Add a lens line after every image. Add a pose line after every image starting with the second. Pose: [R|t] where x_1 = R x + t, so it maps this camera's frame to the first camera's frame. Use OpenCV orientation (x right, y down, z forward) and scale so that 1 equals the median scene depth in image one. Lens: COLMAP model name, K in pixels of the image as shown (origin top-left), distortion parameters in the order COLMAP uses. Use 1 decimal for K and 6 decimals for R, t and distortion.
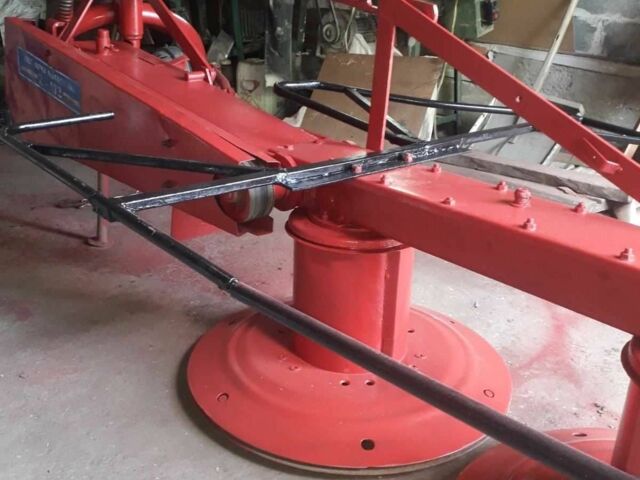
lens RADIAL K [[683.6, 0, 318.8], [0, 683.6, 248.2], [0, 0, 1]] dist [0.234405, -0.614885]
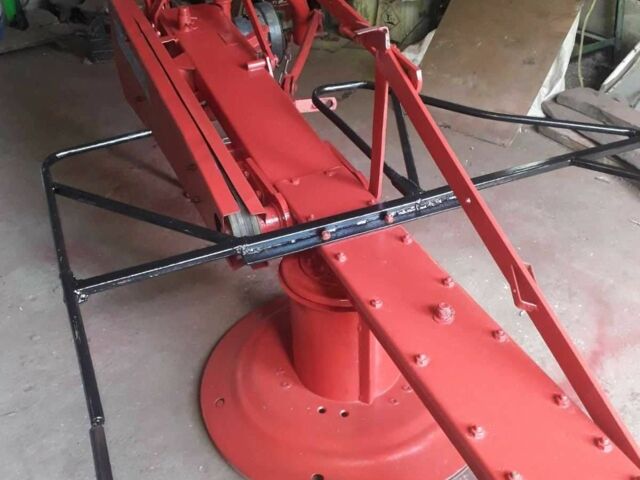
lens RADIAL K [[683.6, 0, 318.8], [0, 683.6, 248.2], [0, 0, 1]] dist [0.234405, -0.614885]
pose [[0.950789, 0.116971, -0.286910, 0.303393], [-0.048409, 0.970710, 0.235328, -0.297907], [0.306033, -0.209859, 0.928603, 0.031265]]
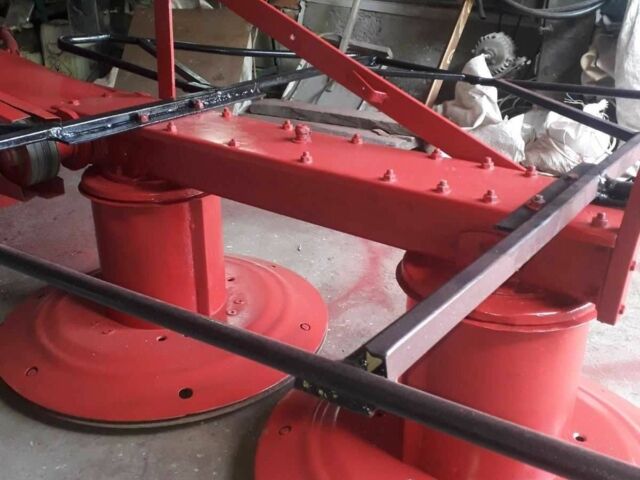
lens RADIAL K [[683.6, 0, 318.8], [0, 683.6, 248.2], [0, 0, 1]] dist [0.234405, -0.614885]
pose [[0.973882, -0.117245, 0.194440, 0.074883], [0.106836, 0.992265, 0.063219, 0.026876], [-0.200348, -0.040795, 0.978875, -0.011848]]
